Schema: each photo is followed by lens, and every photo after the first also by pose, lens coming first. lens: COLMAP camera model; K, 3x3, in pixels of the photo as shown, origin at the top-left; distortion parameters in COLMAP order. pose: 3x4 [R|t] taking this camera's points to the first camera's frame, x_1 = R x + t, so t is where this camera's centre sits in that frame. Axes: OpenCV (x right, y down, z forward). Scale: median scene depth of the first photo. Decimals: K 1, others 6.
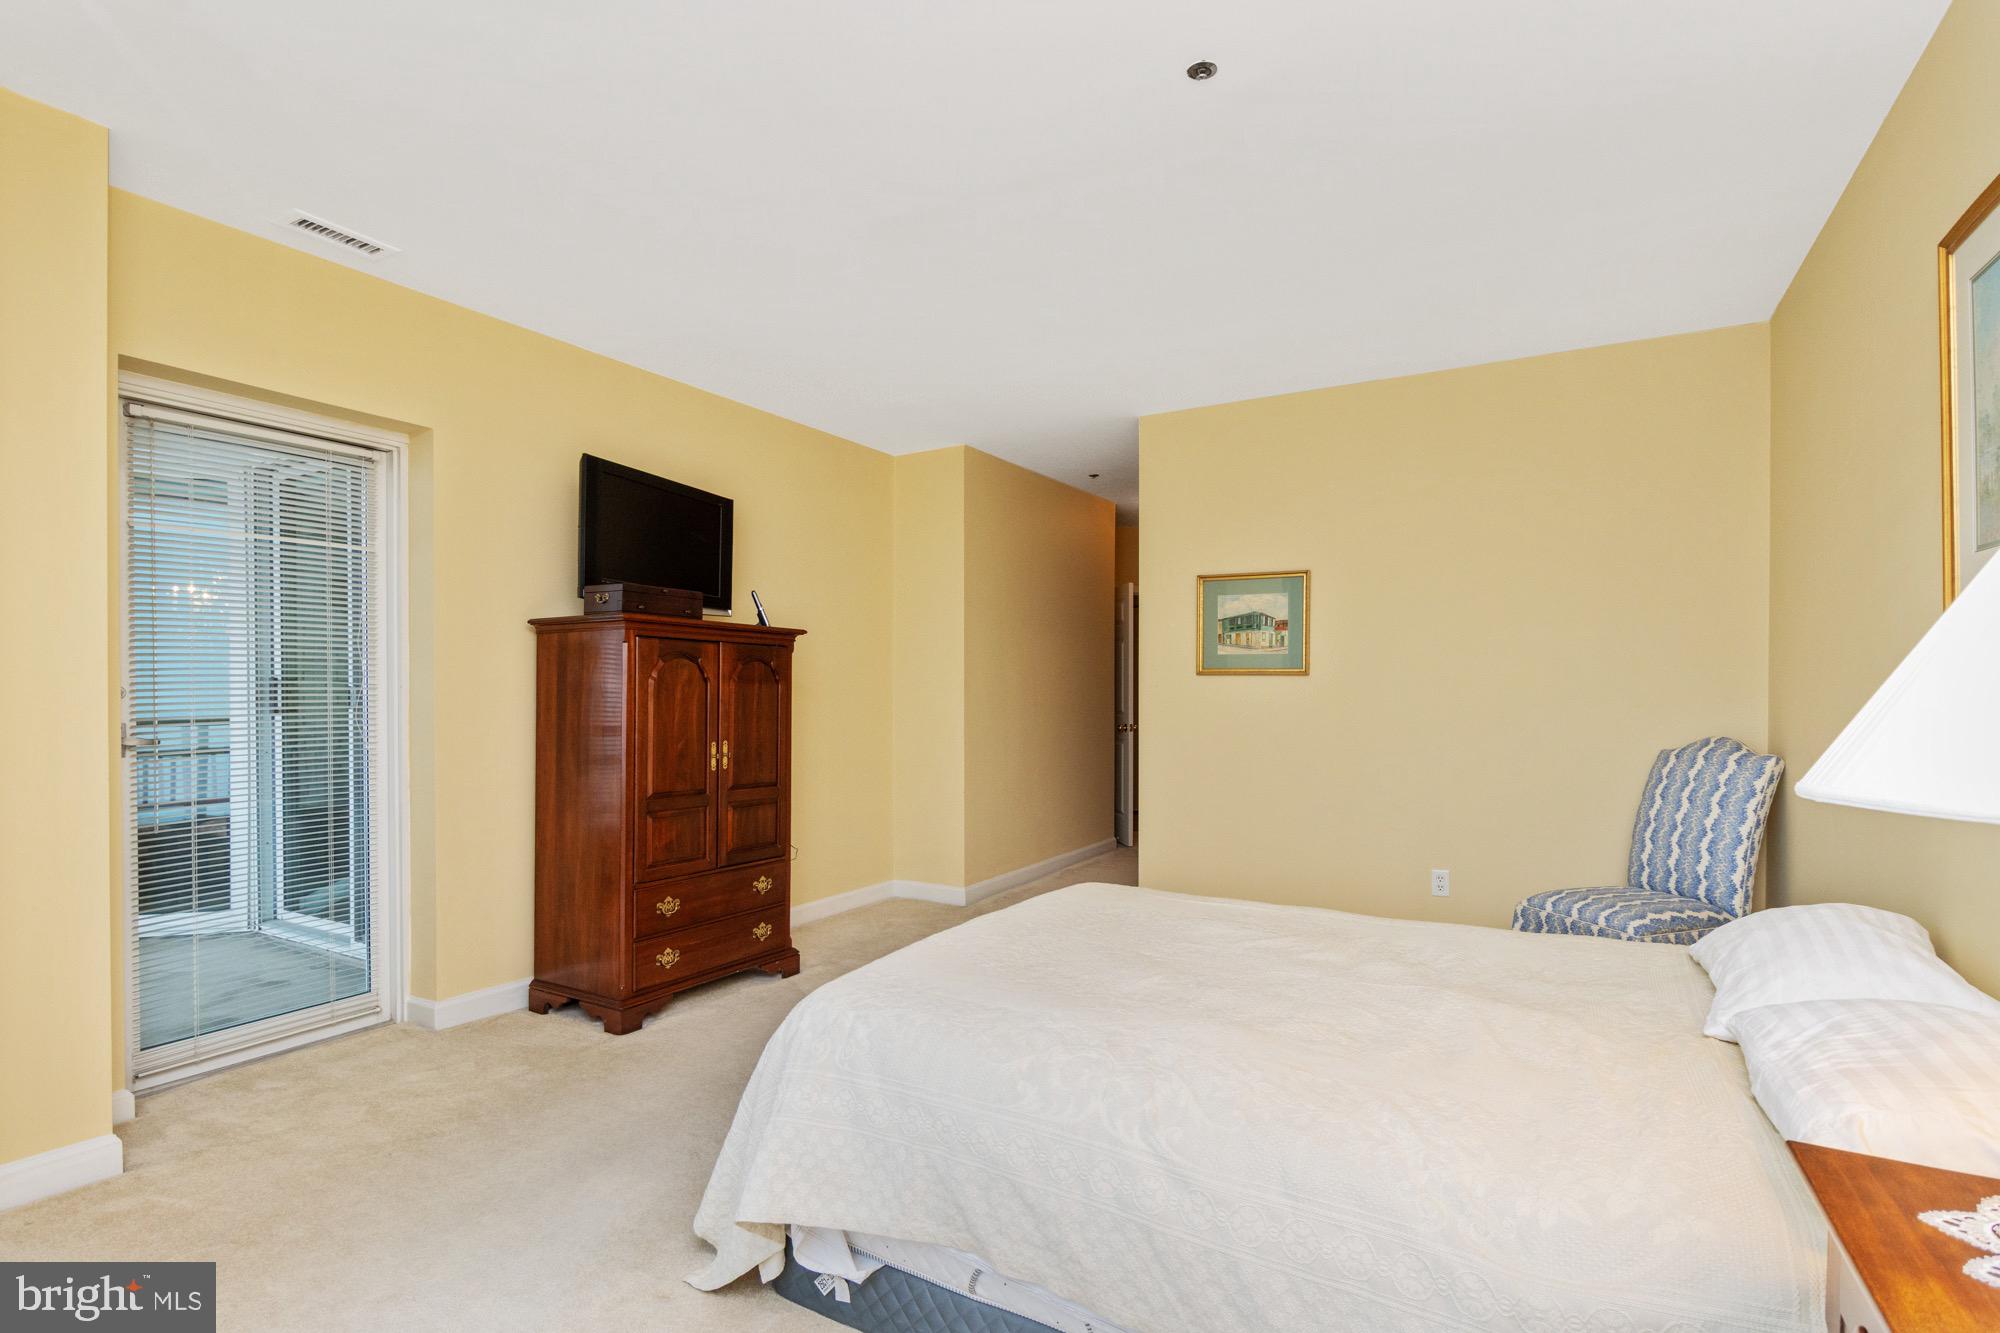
lens RADIAL K [[949.3, 0, 1011.8], [0, 949.3, 696.1], [0, 0, 1]] dist [0.001574, 0.000696]
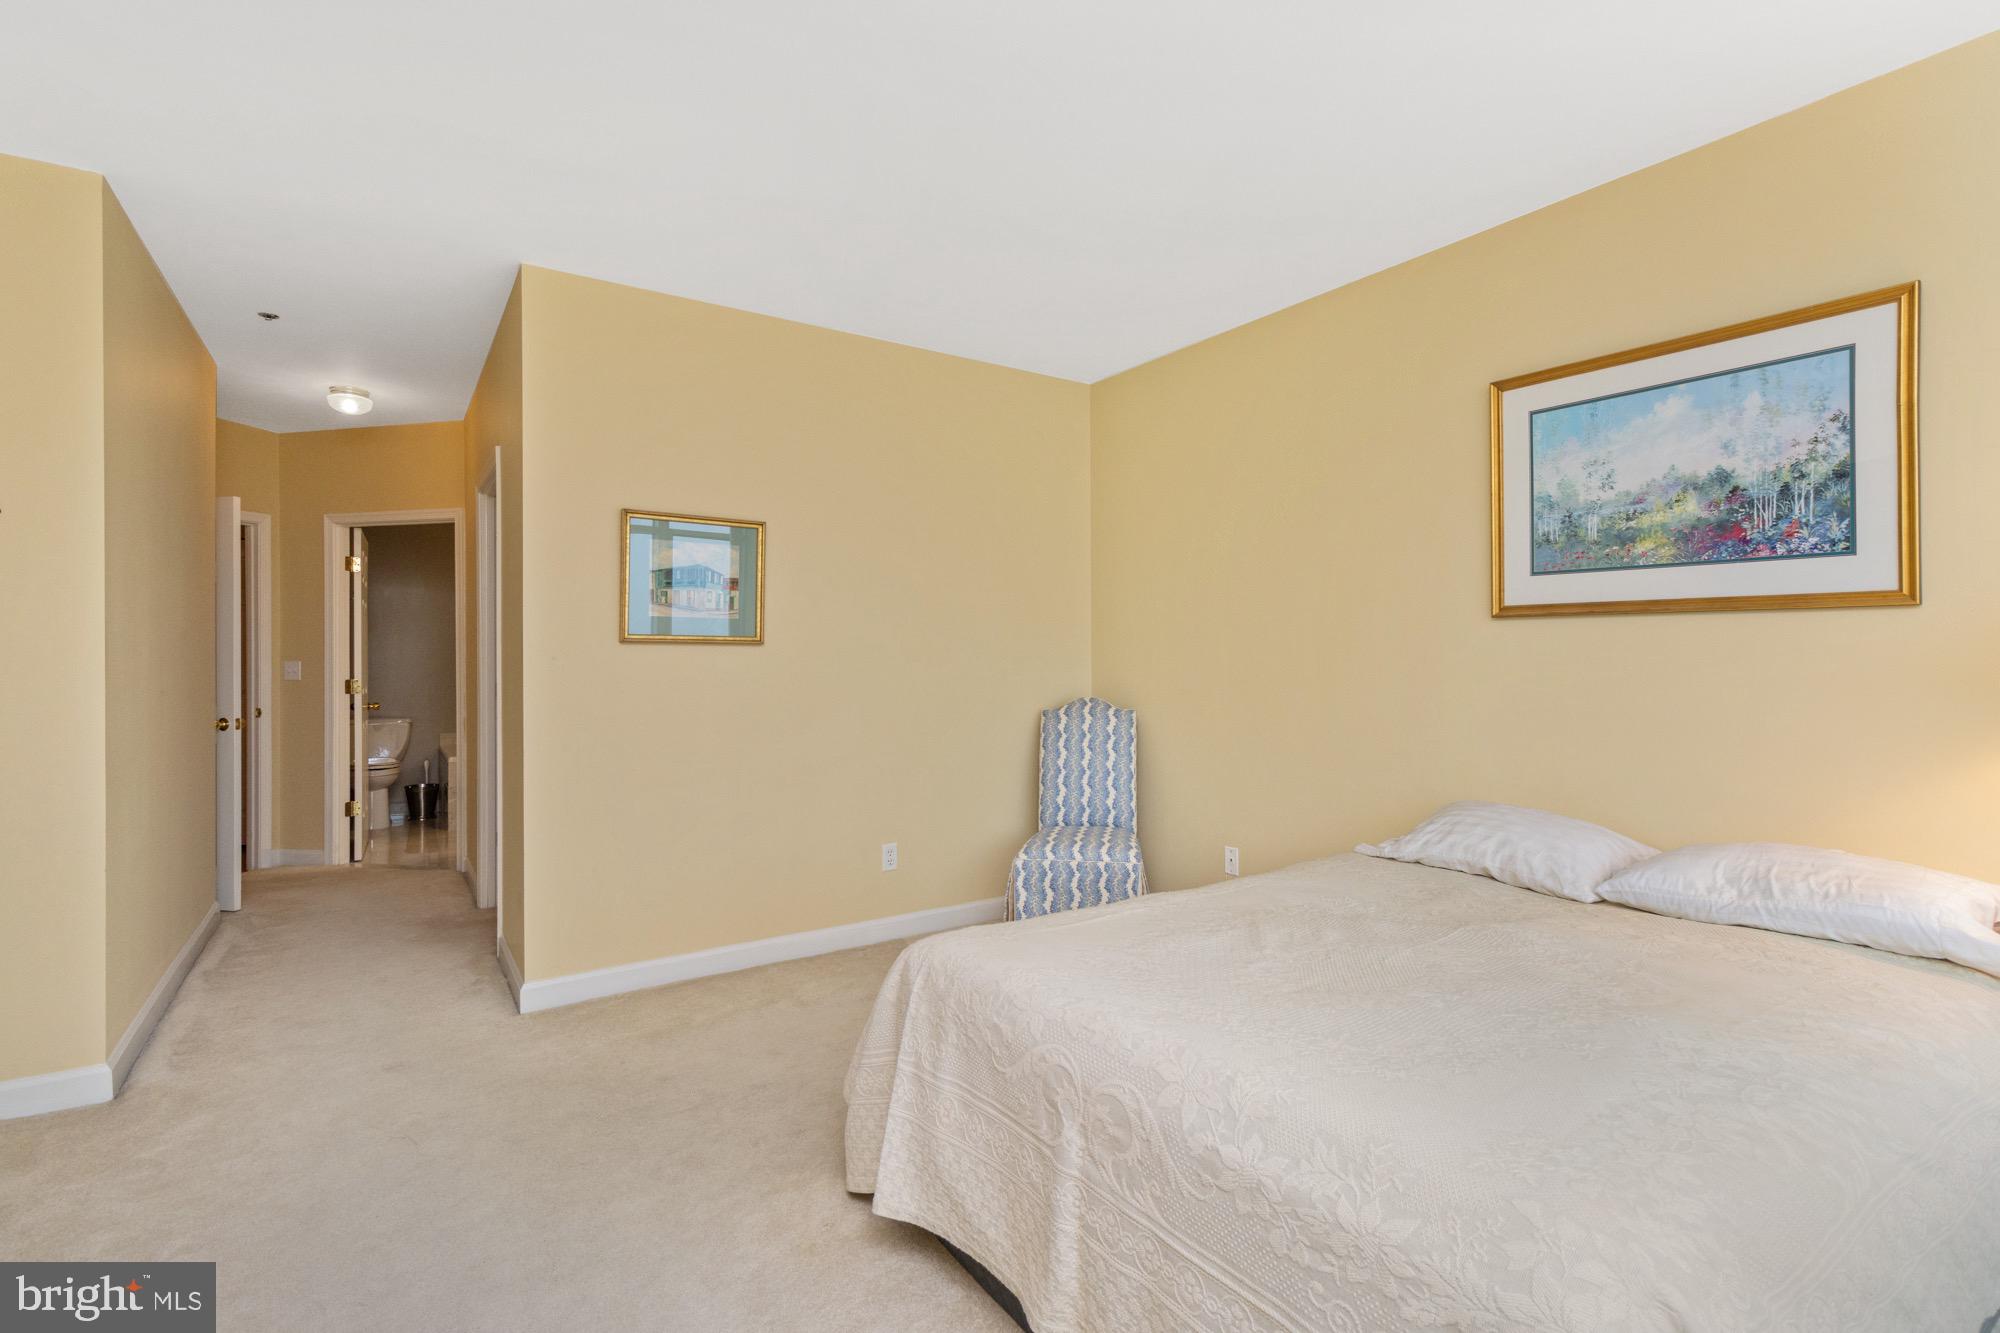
lens RADIAL K [[926.8, 0, 1009.6], [0, 926.8, 662.1], [0, 0, 1]] dist [0.002486, 0.001211]
pose [[0.449107, -0.004797, 0.893465, -0.323115], [0.010988, 0.999940, -0.000155, -0.004002], [-0.893410, 0.009887, 0.449133, 0.416571]]
